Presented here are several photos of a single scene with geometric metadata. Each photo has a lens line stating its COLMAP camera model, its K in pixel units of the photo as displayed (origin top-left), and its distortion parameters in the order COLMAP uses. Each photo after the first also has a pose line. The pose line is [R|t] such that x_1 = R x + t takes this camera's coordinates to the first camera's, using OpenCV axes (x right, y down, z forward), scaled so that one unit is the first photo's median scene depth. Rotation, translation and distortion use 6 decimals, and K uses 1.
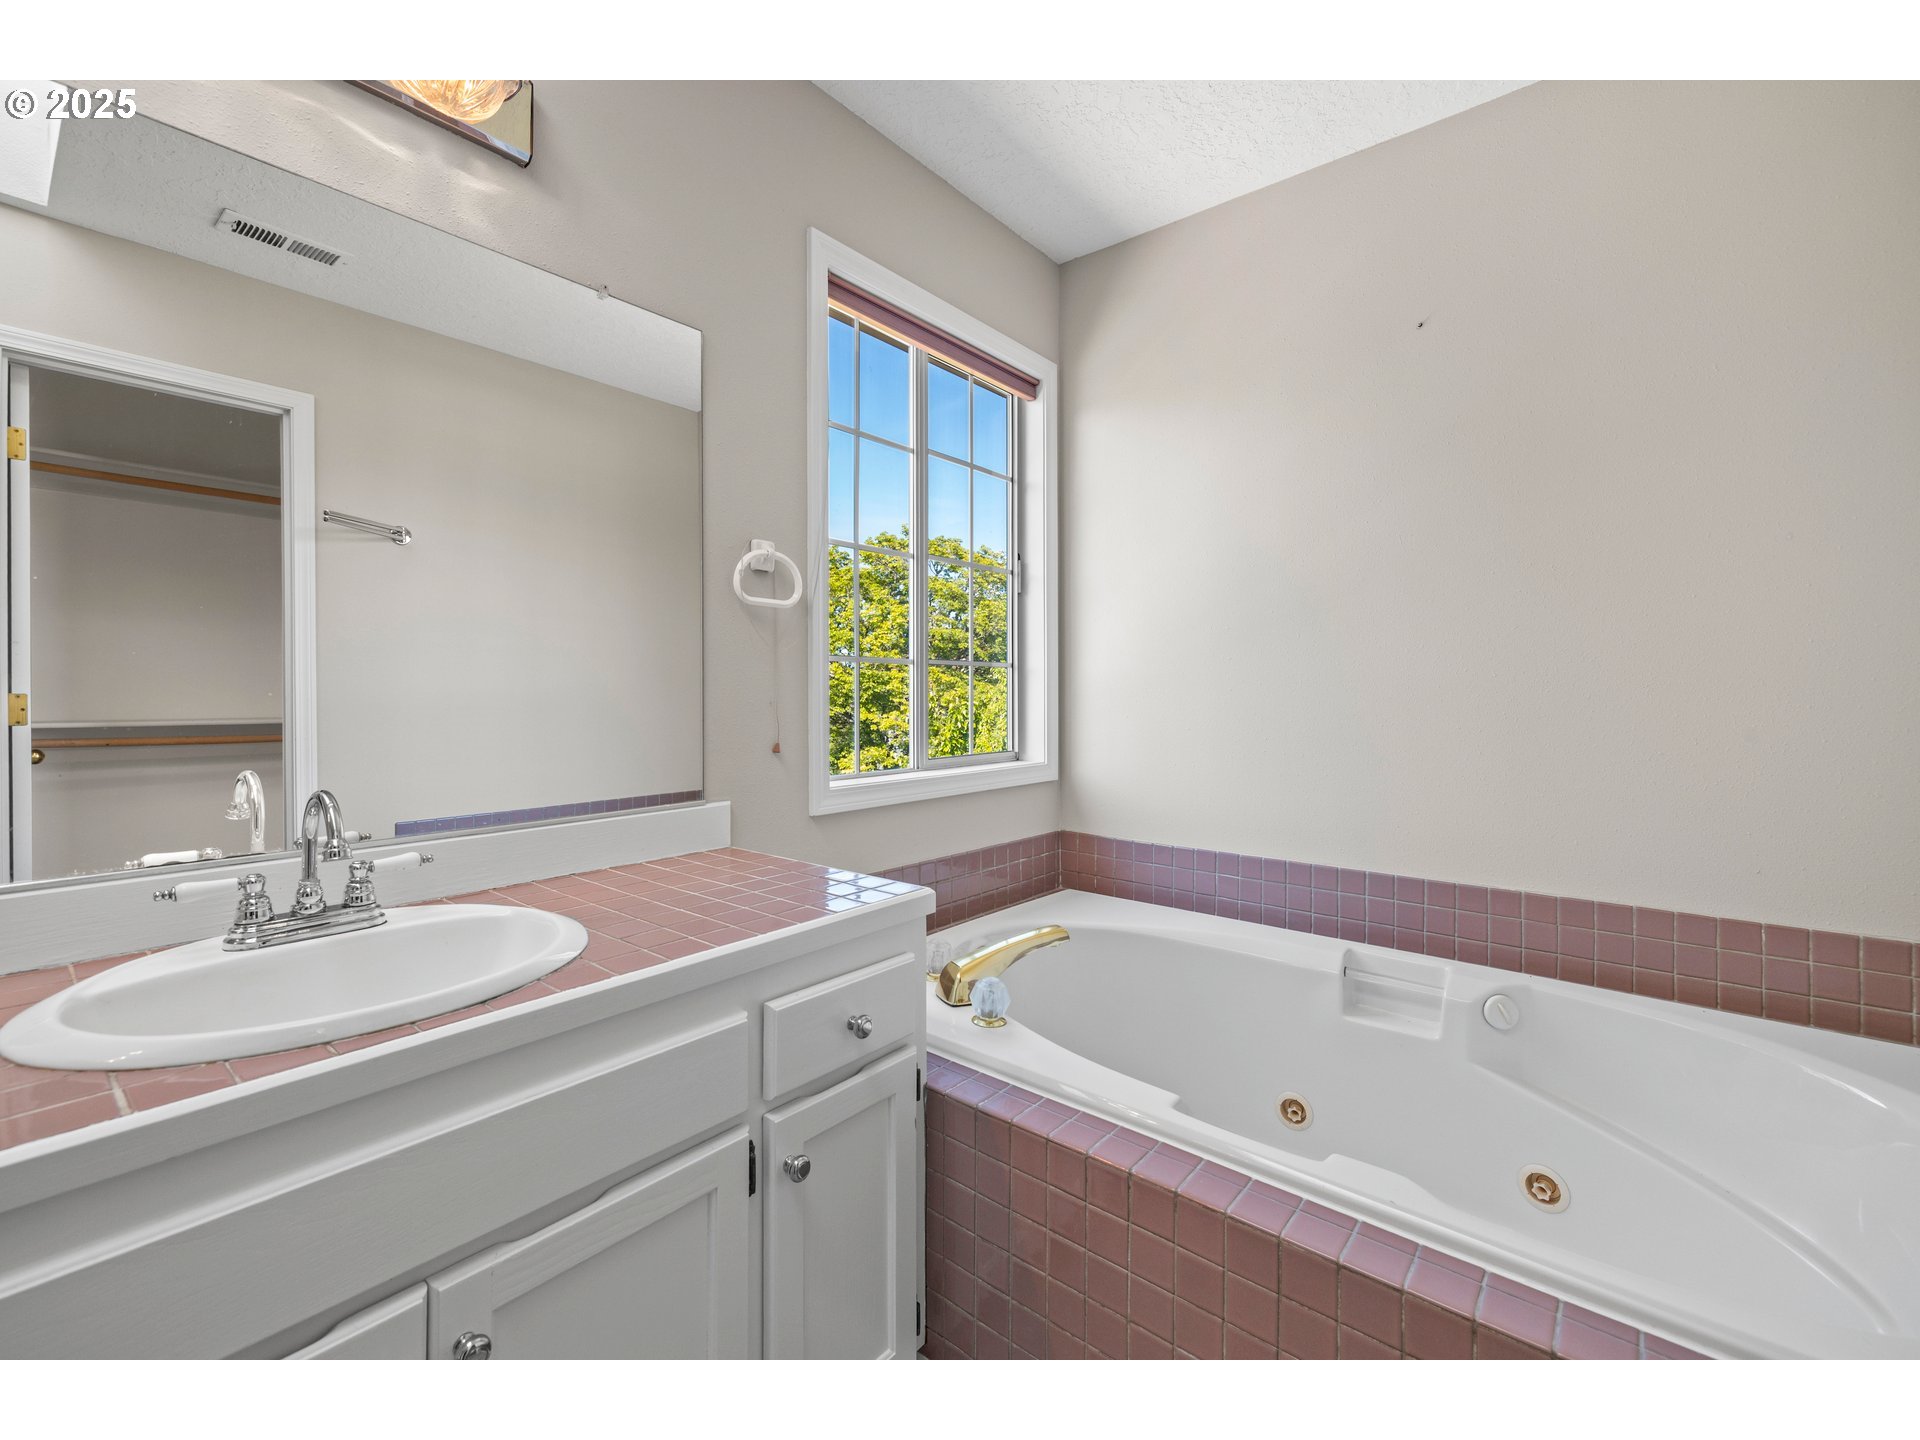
lens RADIAL K [[806.6, 0, 960.0], [0, 806.6, 720.0], [0, 0, 1]] dist [-0.001125, -0.000208]
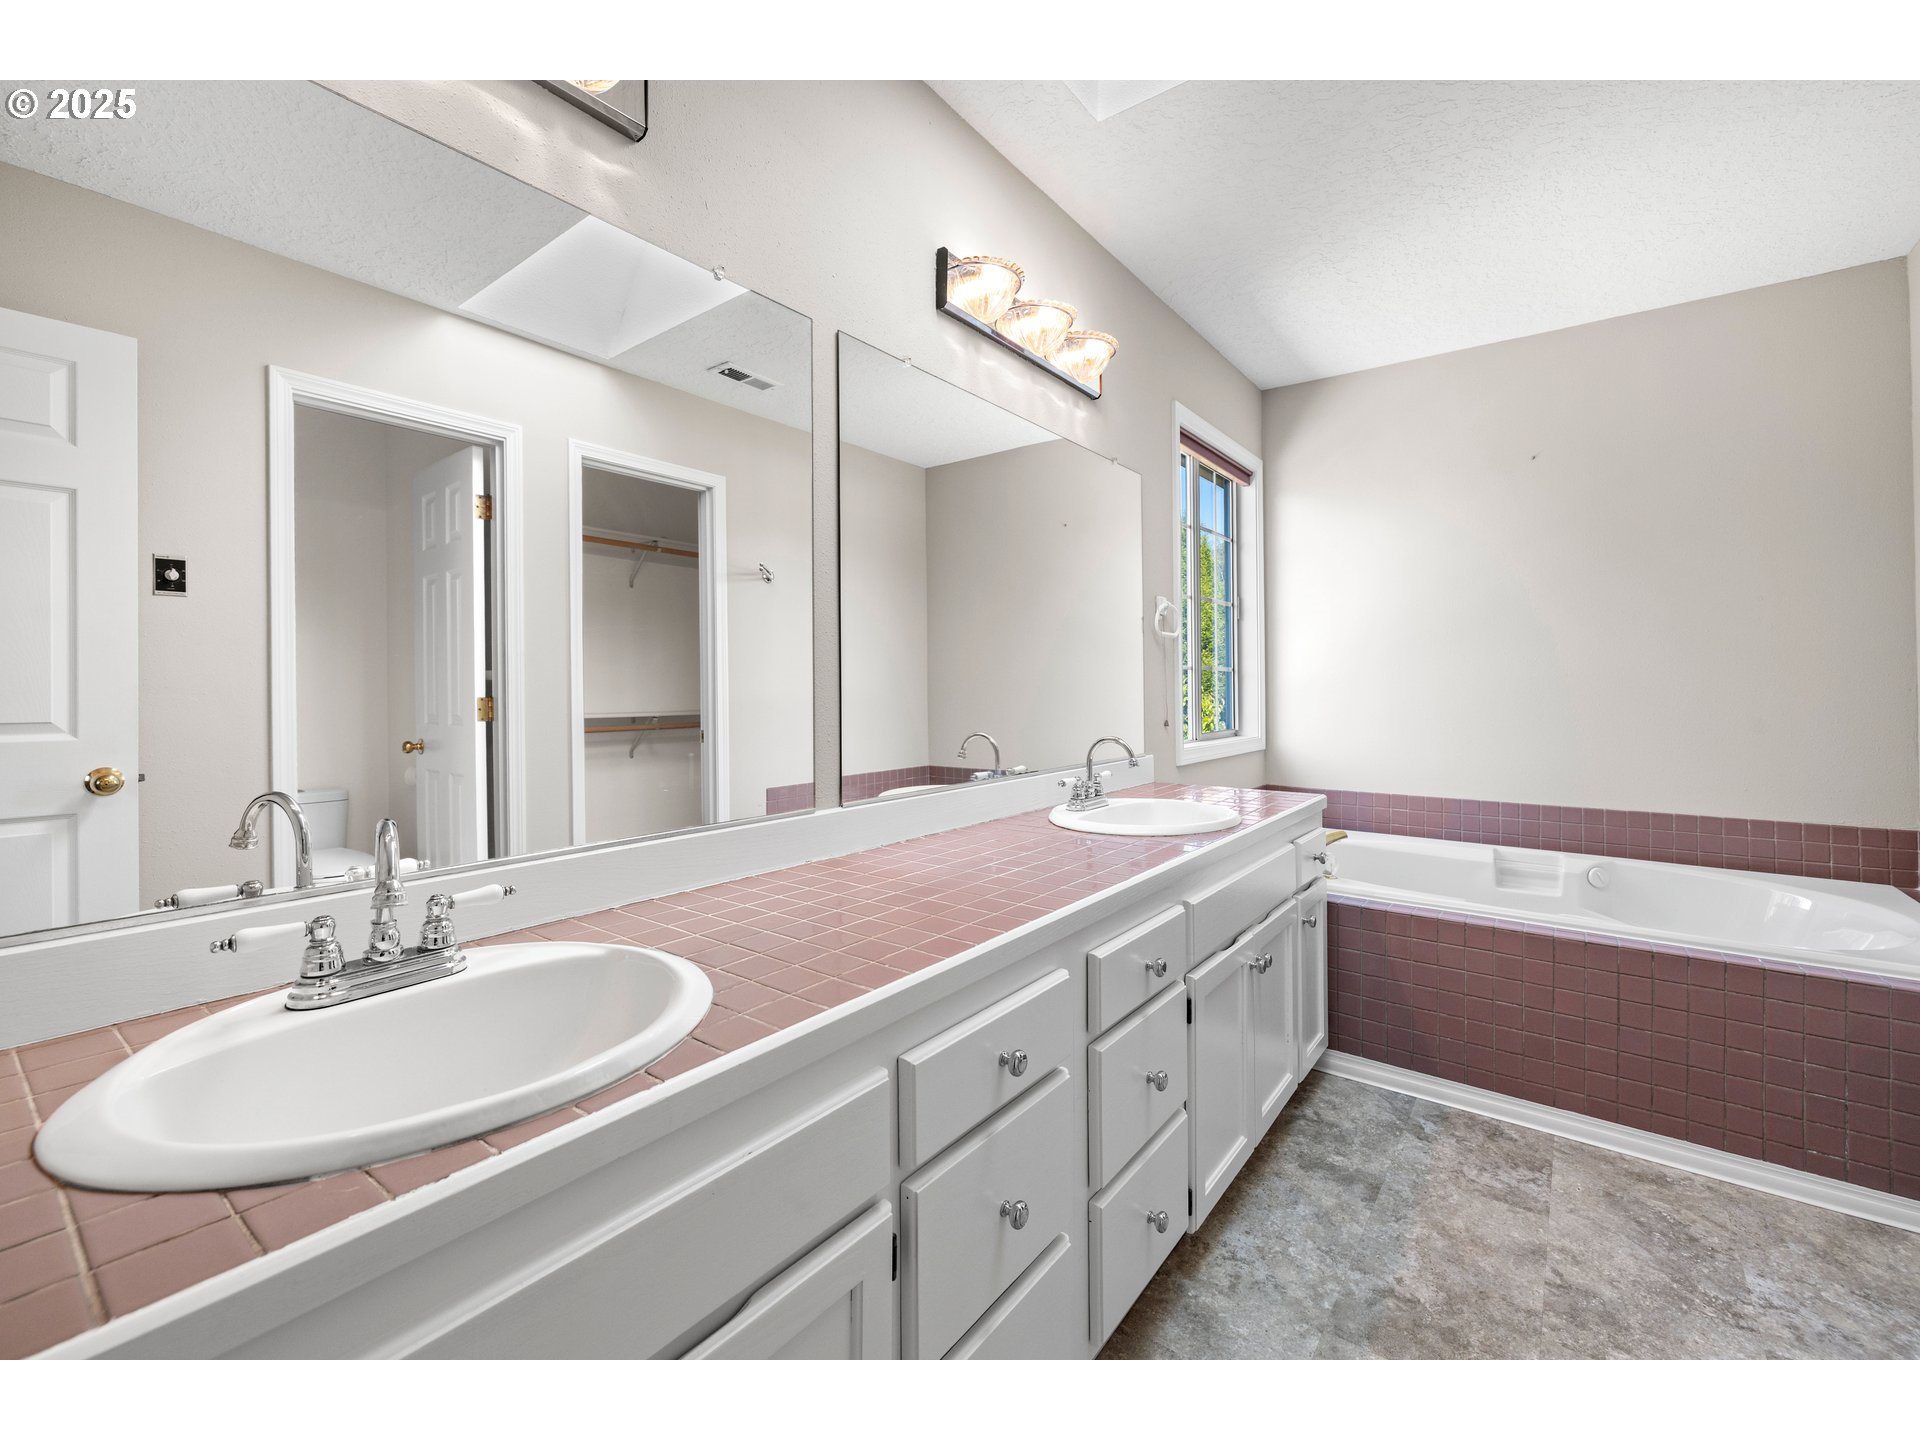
lens RADIAL K [[806.6, 0, 960.0], [0, 806.6, 720.0], [0, 0, 1]] dist [-0.001125, -0.000208]
pose [[0.998709, -0.012783, 0.049159, -0.533054], [0.012264, 0.999866, 0.010834, -0.001208], [-0.049291, -0.010217, 0.998732, -0.441835]]
